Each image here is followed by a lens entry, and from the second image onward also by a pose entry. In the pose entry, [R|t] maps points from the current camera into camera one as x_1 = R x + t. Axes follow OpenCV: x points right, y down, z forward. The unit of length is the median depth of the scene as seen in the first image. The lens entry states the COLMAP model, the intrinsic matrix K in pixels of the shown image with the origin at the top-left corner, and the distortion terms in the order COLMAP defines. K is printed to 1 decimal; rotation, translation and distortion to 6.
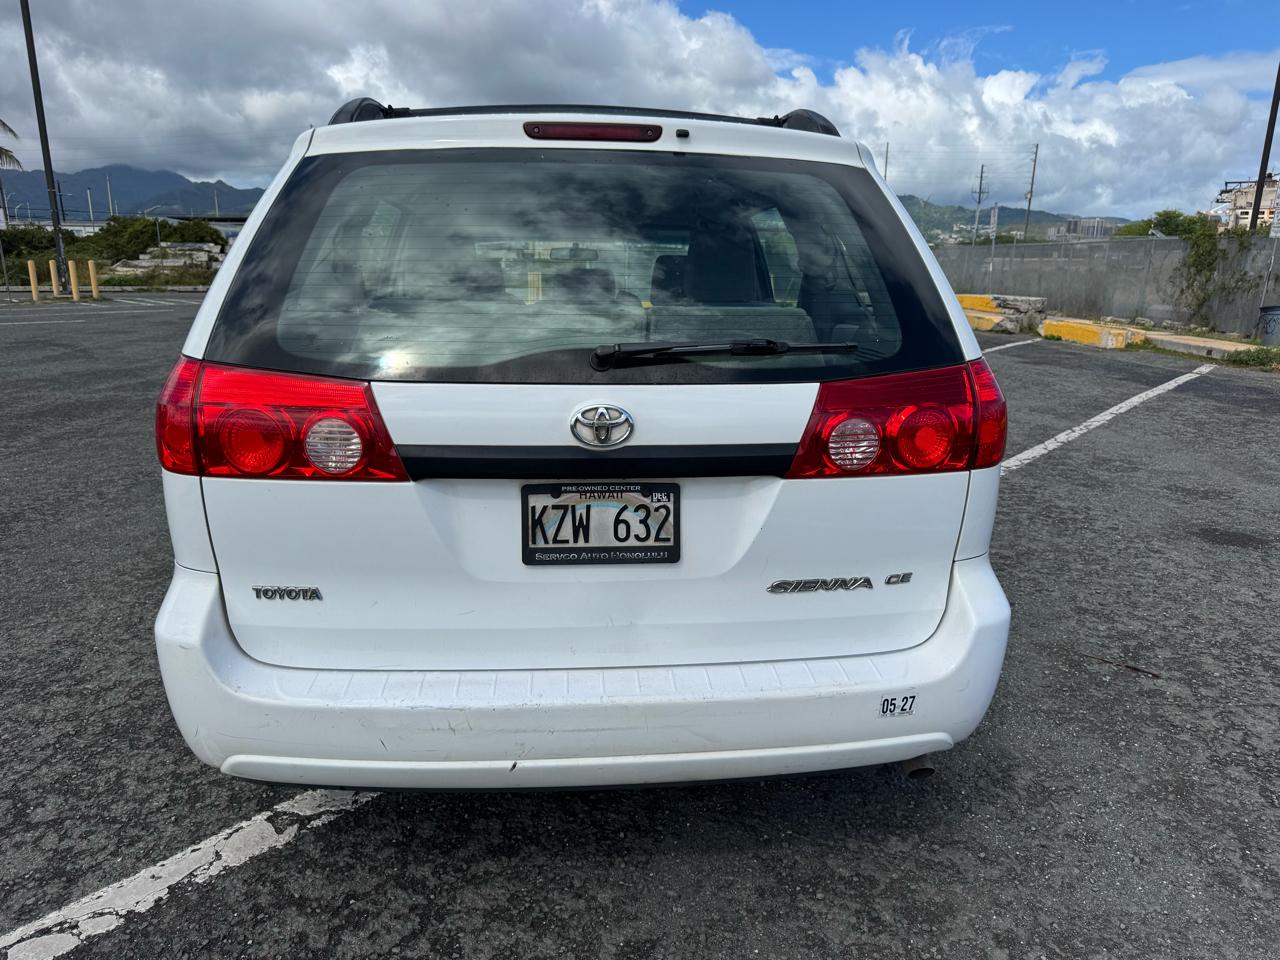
lens RADIAL K [[906.4, 0, 638.0], [0, 906.4, 488.2], [0, 0, 1]] dist [0.024637, -0.029069]
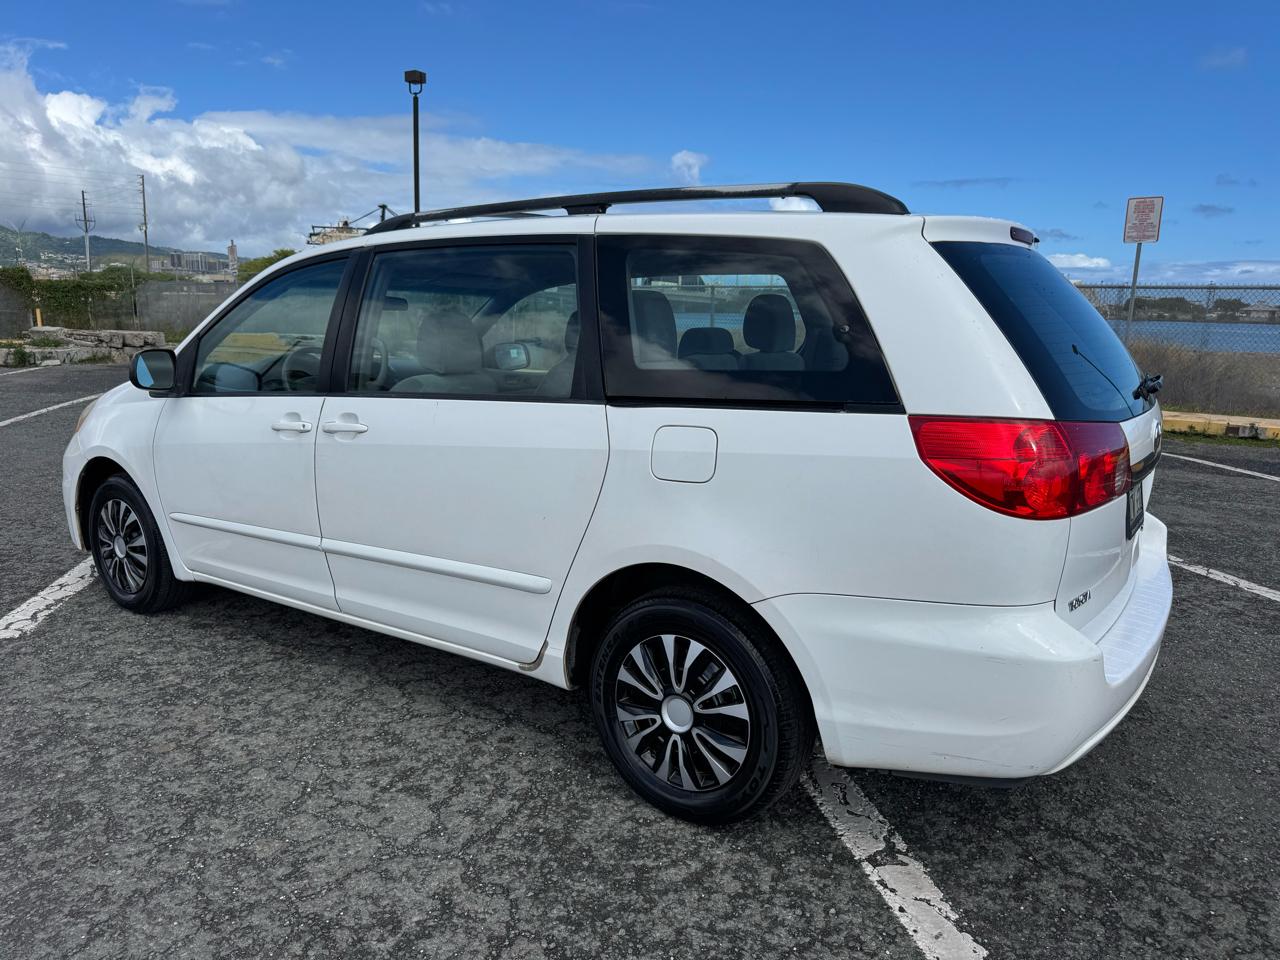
lens RADIAL K [[906.4, 0, 630.3], [0, 906.4, 486.2], [0, 0, 1]] dist [0.024637, -0.029069]
pose [[0.632189, -0.149616, 0.760232, -1.207453], [0.177372, 0.983069, 0.045973, -0.144727], [-0.754239, 0.105780, 0.648023, 0.459561]]
